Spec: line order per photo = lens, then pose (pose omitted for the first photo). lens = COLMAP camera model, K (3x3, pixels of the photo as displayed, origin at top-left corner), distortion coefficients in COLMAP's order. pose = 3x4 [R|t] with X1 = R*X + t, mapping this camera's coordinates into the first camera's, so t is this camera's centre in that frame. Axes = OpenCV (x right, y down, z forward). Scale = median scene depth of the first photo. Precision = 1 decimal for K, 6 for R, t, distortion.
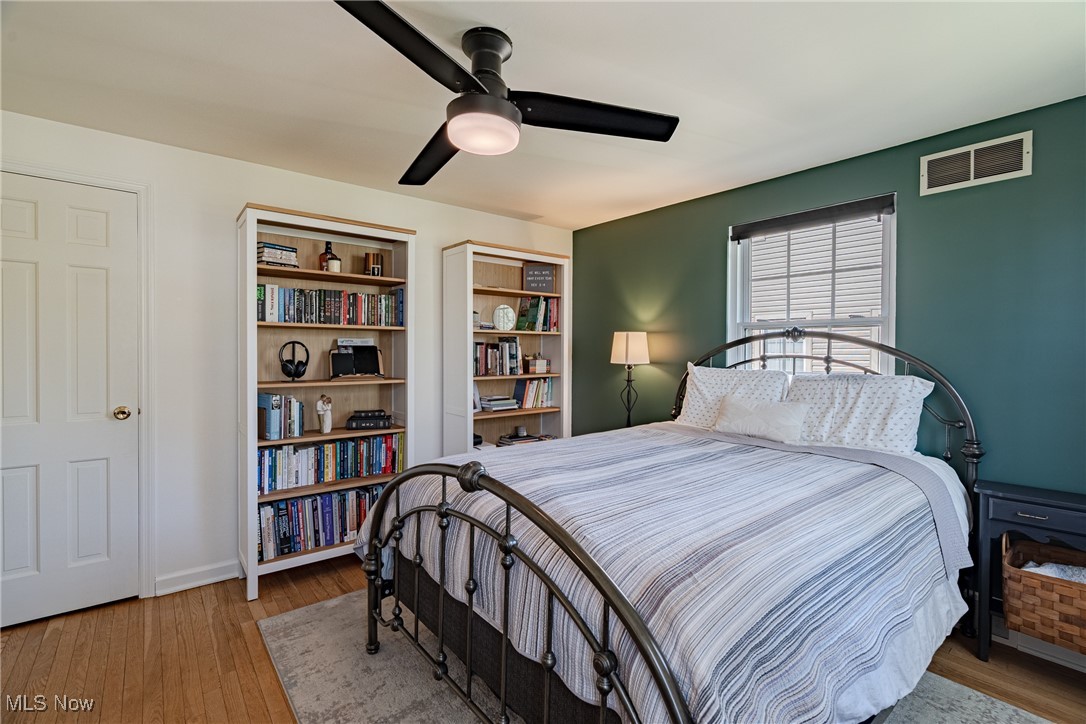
lens RADIAL K [[493.0, 0, 545.4], [0, 493.0, 356.6], [0, 0, 1]] dist [-0.003349, -0.000320]
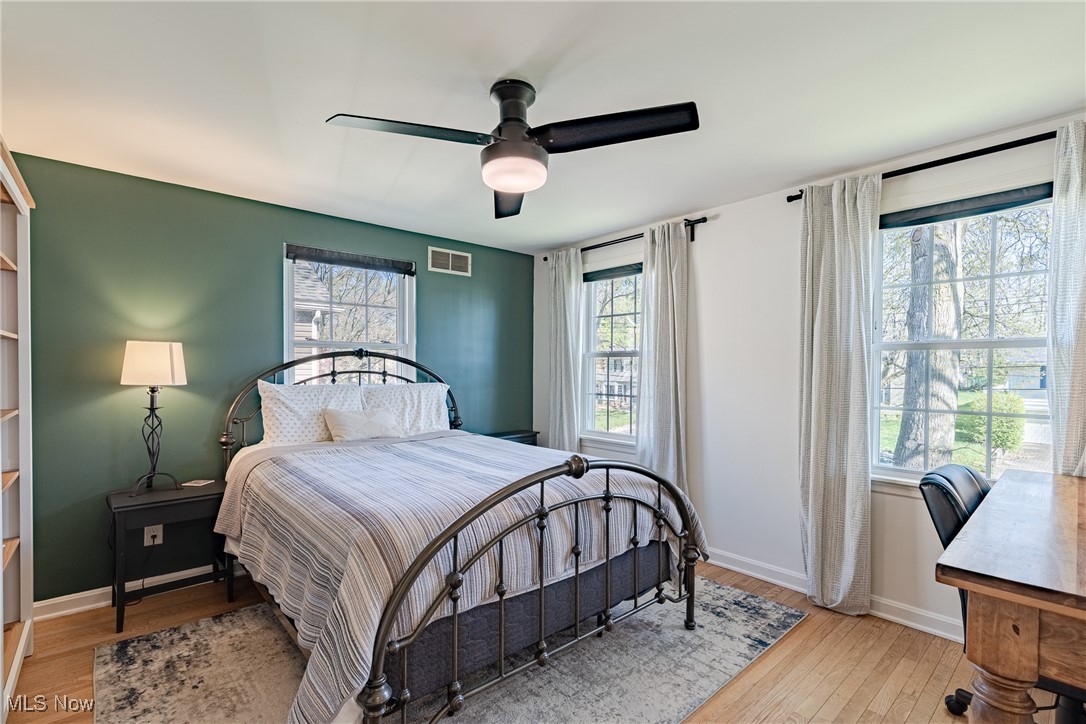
lens RADIAL K [[493.0, 0, 545.1], [0, 493.0, 368.0], [0, 0, 1]] dist [-0.003349, -0.000320]
pose [[-0.023437, -0.006501, 0.999704, -0.772995], [0.010351, 0.999924, 0.006745, -0.013391], [-0.999672, 0.010506, -0.023368, 0.595052]]
